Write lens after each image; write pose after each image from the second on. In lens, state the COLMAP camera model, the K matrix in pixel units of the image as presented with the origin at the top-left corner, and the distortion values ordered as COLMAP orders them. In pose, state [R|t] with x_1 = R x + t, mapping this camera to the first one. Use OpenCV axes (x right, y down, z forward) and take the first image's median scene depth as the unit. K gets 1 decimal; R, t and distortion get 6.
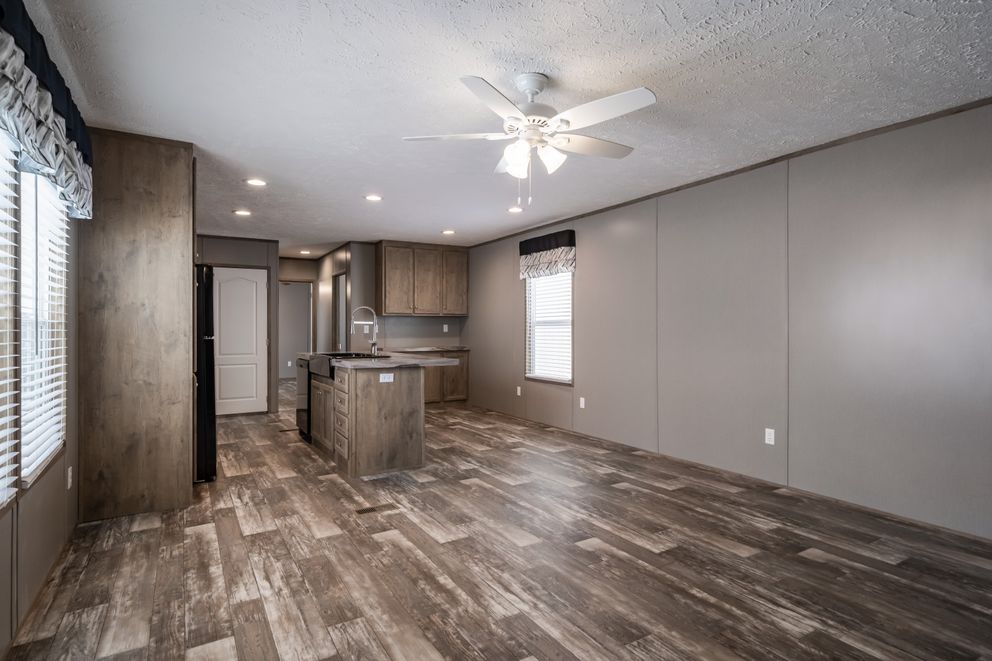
lens RADIAL K [[555.9, 0, 518.2], [0, 555.9, 313.1], [0, 0, 1]] dist [0.075425, 0.000435]
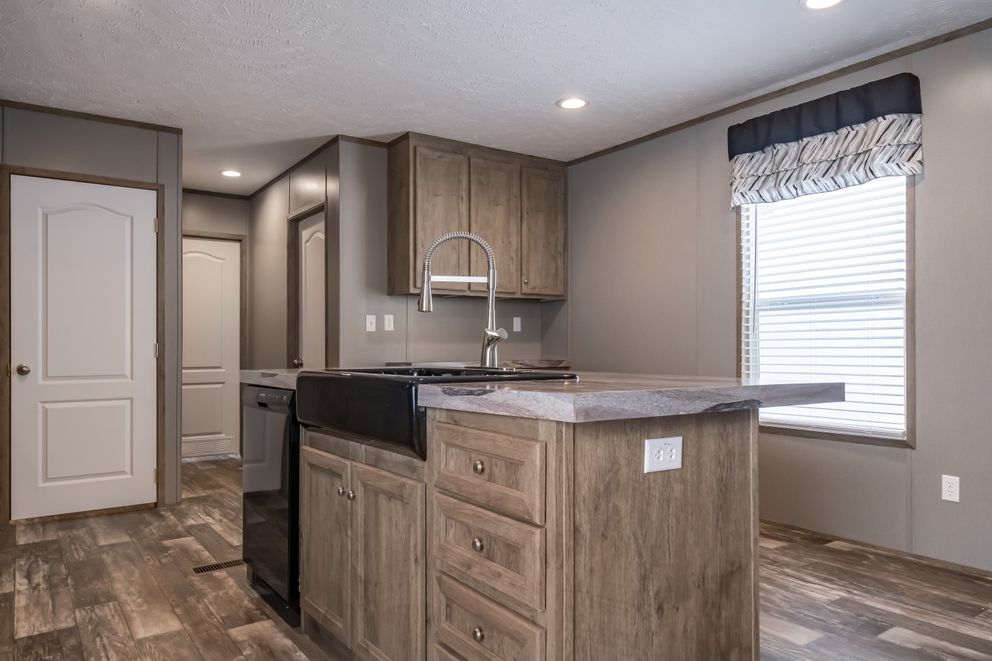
lens RADIAL K [[680.4, 0, 537.4], [0, 680.4, 339.5], [0, 0, 1]] dist [0.047005, -0.018224]
pose [[0.995248, 0.000565, 0.097373, -0.214412], [-0.002171, 0.999863, 0.016392, 0.038665], [-0.097351, -0.016526, 0.995113, 0.461980]]
